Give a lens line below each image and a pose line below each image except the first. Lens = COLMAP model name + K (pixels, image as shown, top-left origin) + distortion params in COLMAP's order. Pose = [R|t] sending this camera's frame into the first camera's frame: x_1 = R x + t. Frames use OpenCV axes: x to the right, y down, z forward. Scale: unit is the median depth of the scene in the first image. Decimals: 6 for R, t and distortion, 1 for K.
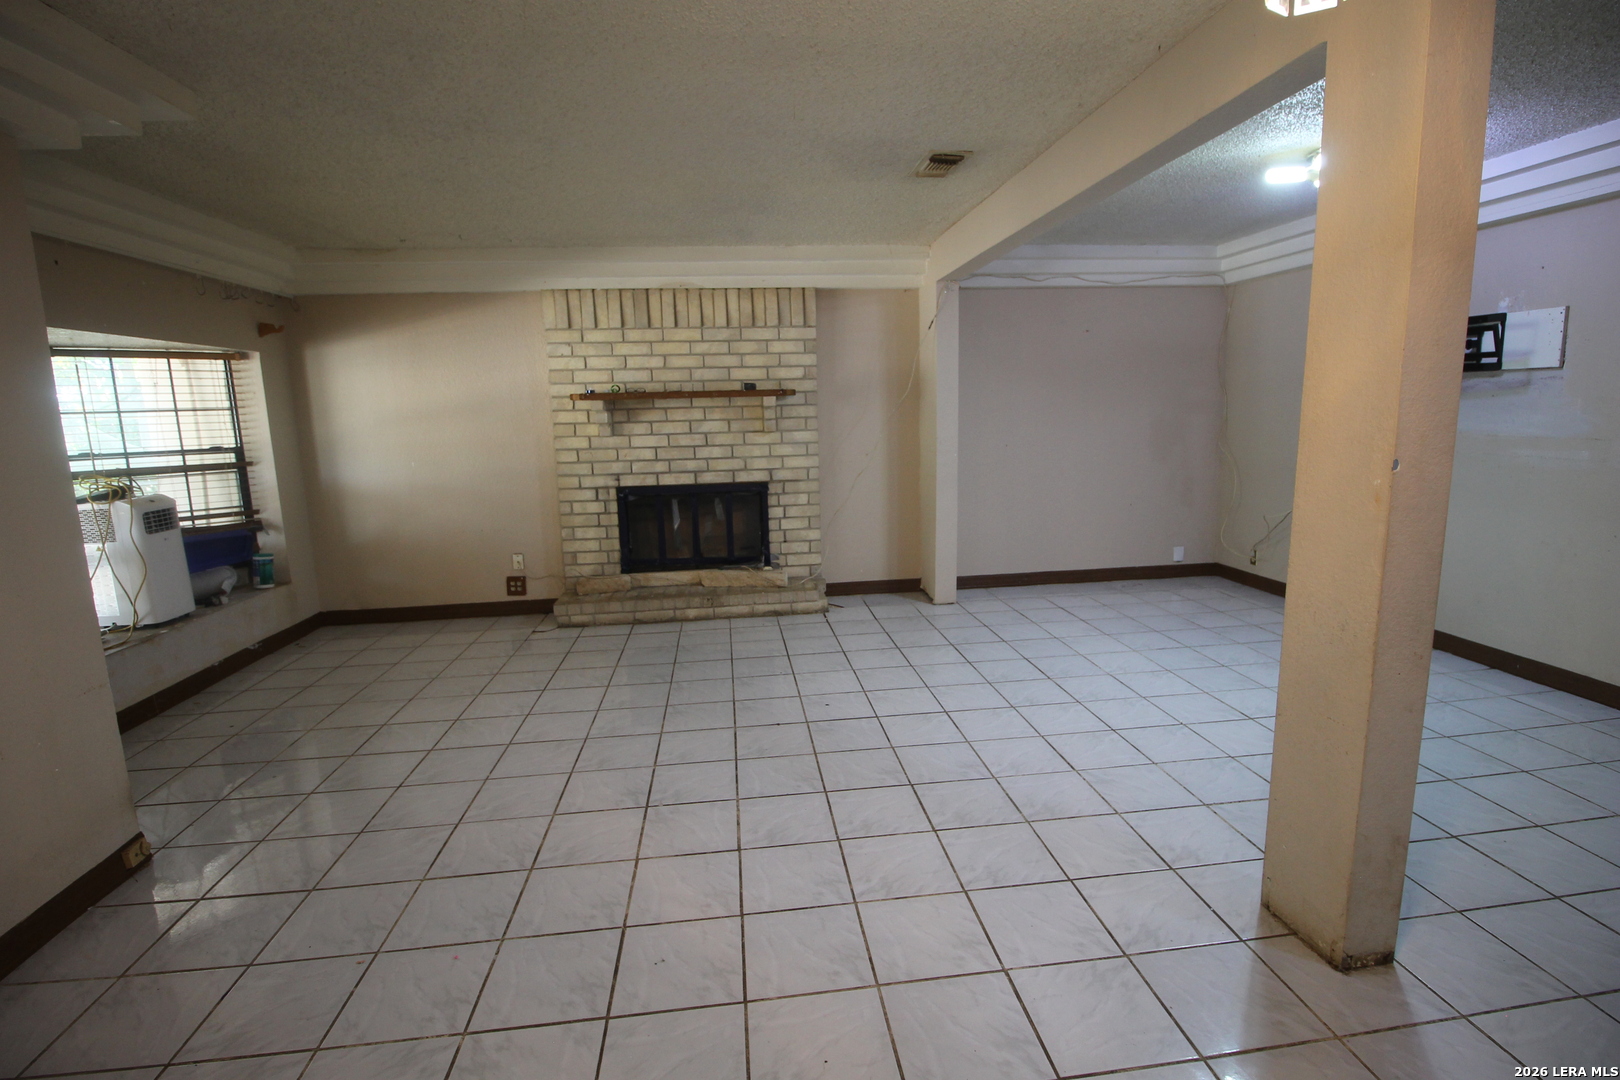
lens RADIAL K [[761.2, 0, 819.6], [0, 761.2, 535.0], [0, 0, 1]] dist [-0.007795, -0.008058]
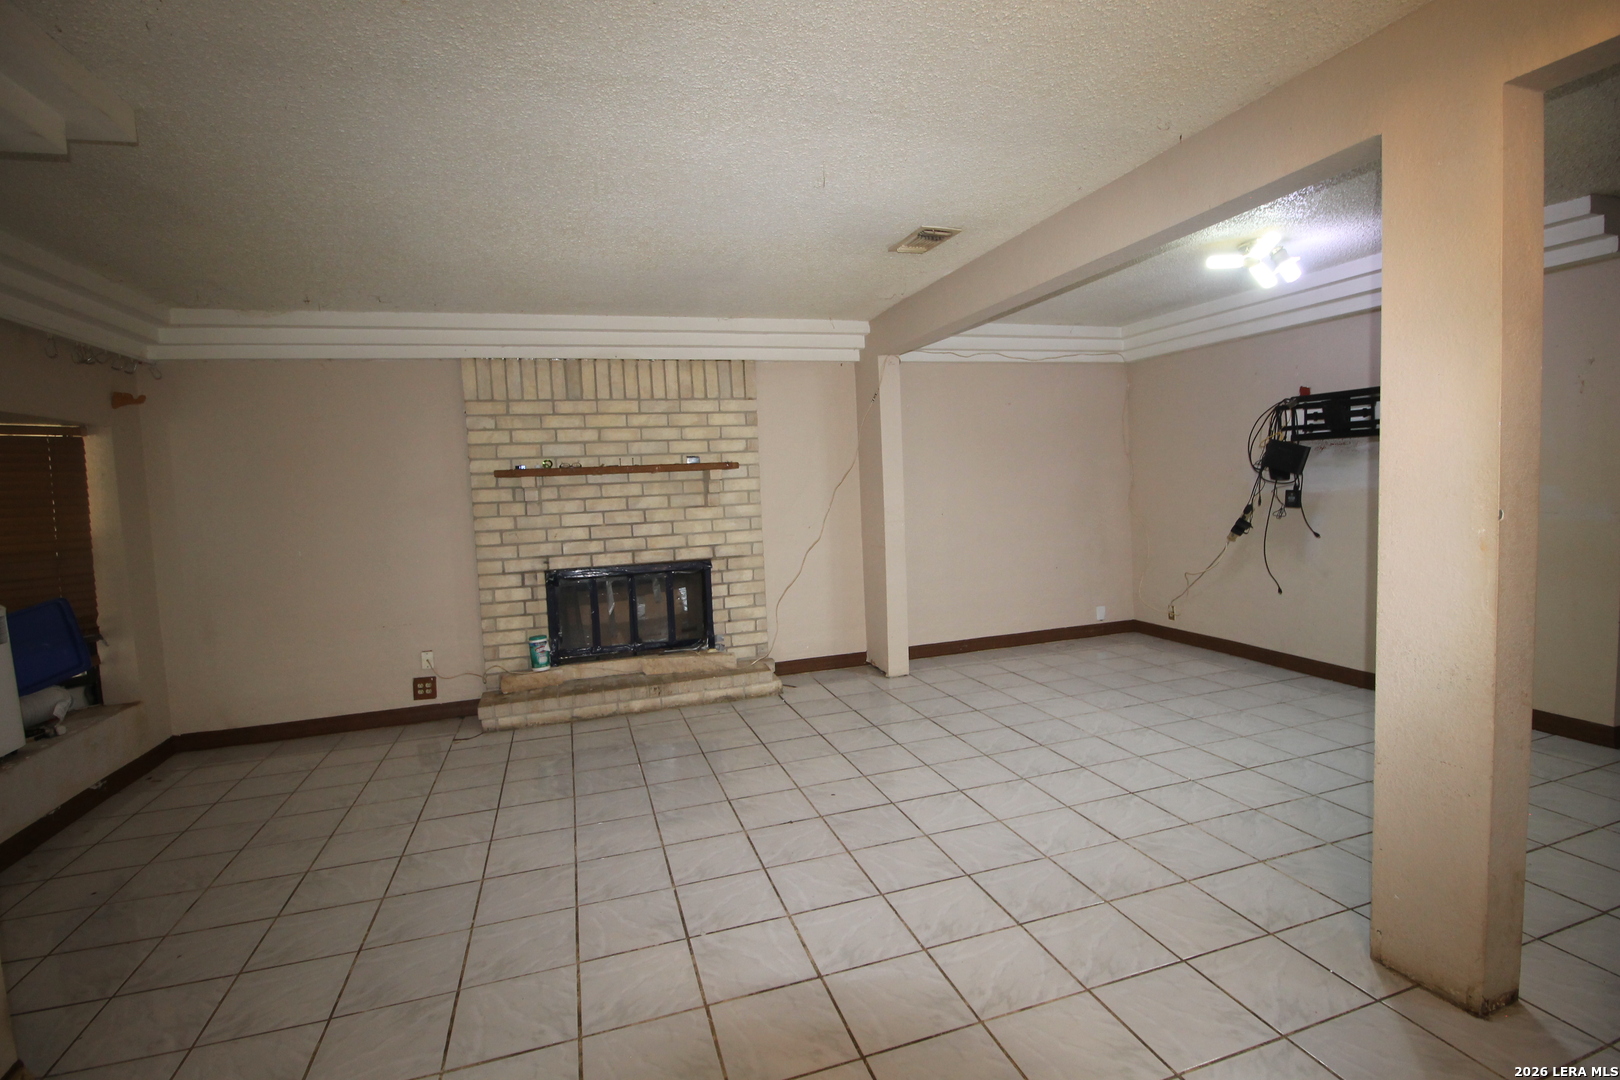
lens RADIAL K [[761.2, 0, 809.7], [0, 761.2, 530.5], [0, 0, 1]] dist [-0.007795, -0.008058]
pose [[0.981415, -0.030535, 0.189450, -0.132662], [0.050278, 0.993687, -0.100294, -0.003649], [-0.185191, 0.107955, 0.976755, 0.048439]]
